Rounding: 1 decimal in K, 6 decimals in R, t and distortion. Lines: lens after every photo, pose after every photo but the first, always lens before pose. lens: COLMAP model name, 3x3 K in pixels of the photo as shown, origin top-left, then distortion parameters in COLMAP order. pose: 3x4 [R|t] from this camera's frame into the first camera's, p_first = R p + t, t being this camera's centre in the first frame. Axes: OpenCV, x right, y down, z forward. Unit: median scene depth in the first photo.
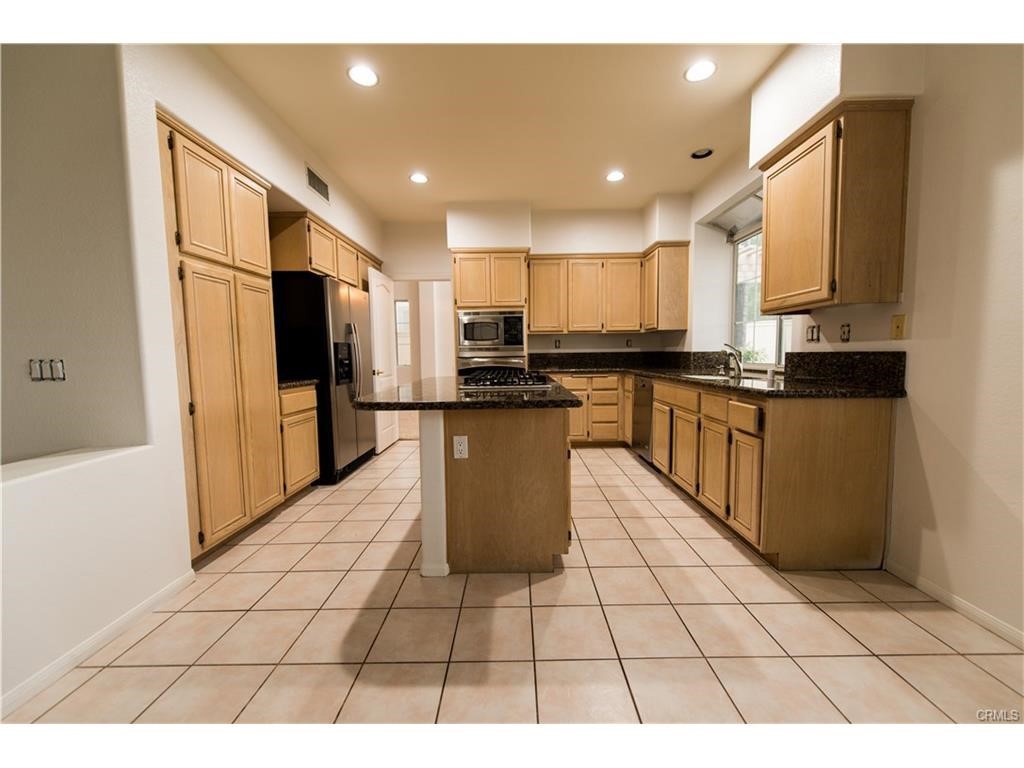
lens RADIAL K [[412.2, 0, 519.1], [0, 412.2, 382.3], [0, 0, 1]] dist [0.013277, -0.004098]
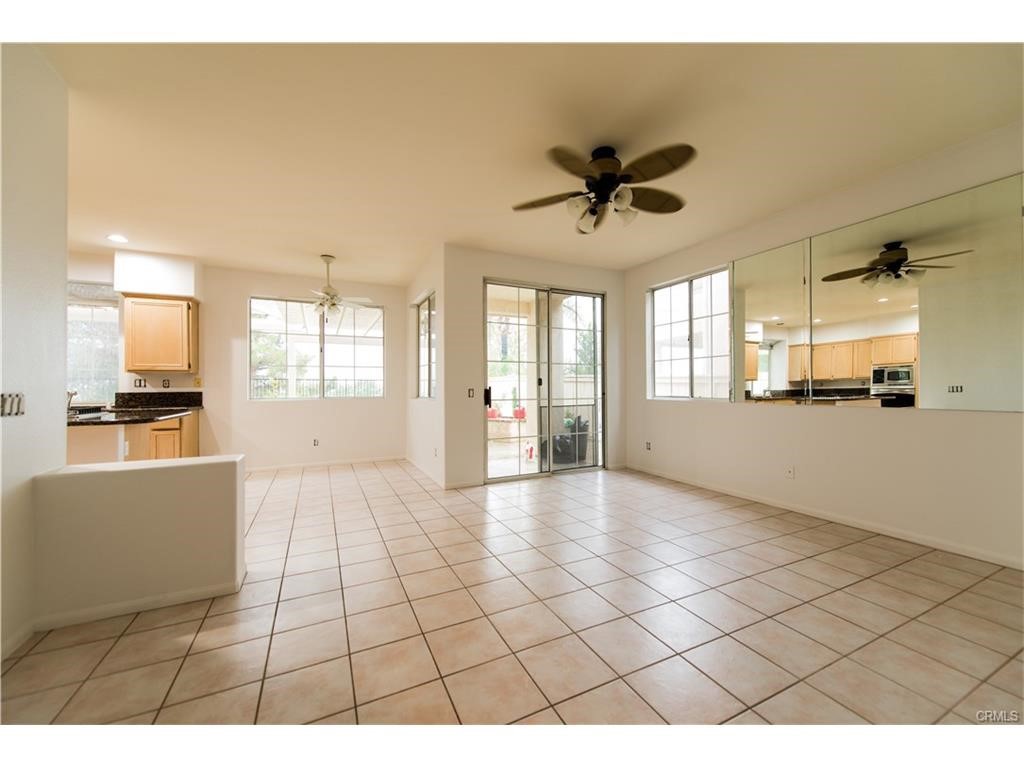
lens RADIAL K [[412.2, 0, 507.0], [0, 412.2, 389.3], [0, 0, 1]] dist [0.013277, -0.004098]
pose [[-0.435171, 0.013834, 0.900241, -1.386975], [0.077947, 0.996707, 0.022363, 0.002520], [-0.896967, 0.079903, -0.434816, 0.227616]]
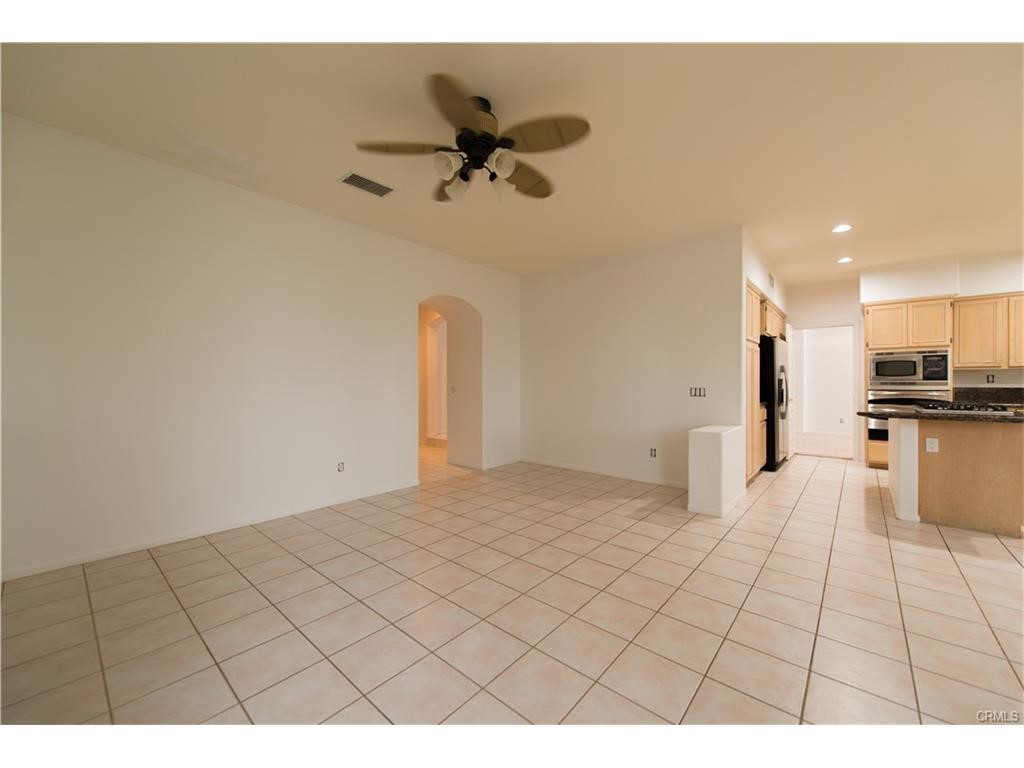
lens RADIAL K [[412.2, 0, 497.7], [0, 412.2, 382.2], [0, 0, 1]] dist [0.013277, -0.004098]
pose [[0.748719, 0.011552, -0.662787, -0.196952], [-0.057482, 0.997213, -0.047553, 0.048688], [0.660390, 0.073702, 0.747297, -0.816342]]
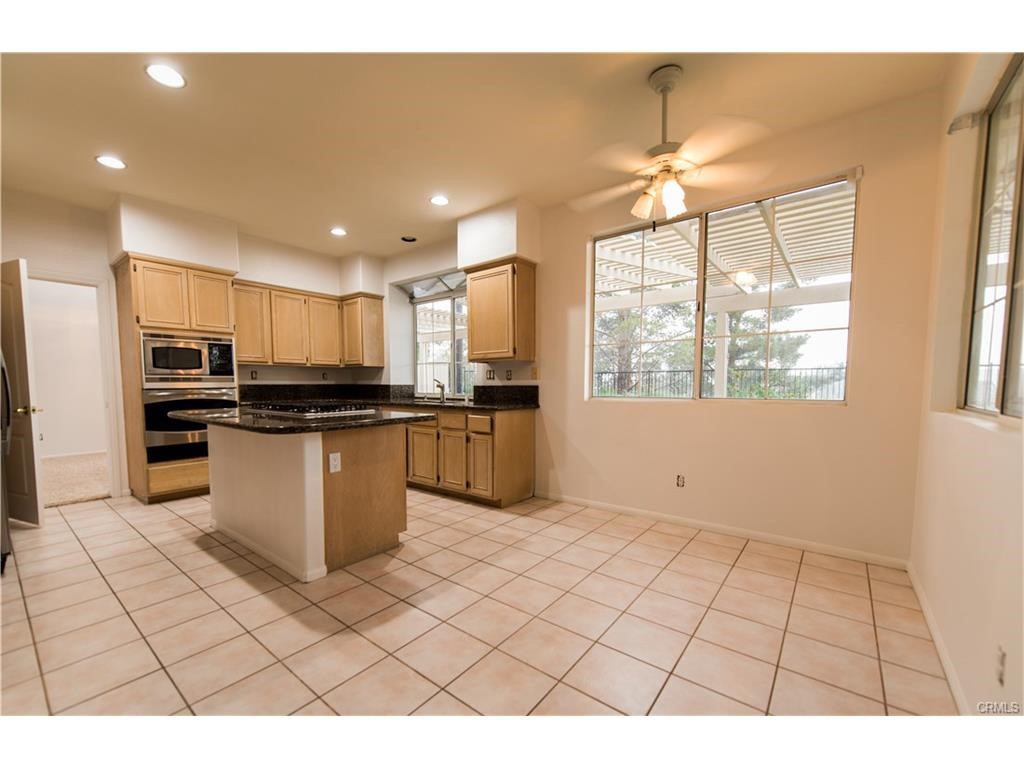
lens RADIAL K [[412.2, 0, 511.6], [0, 412.2, 410.8], [0, 0, 1]] dist [0.013277, -0.004098]
pose [[0.616721, -0.039998, 0.786165, -0.436947], [0.048673, 0.998735, 0.012630, 0.009949], [-0.785676, 0.030476, 0.617887, -0.083336]]
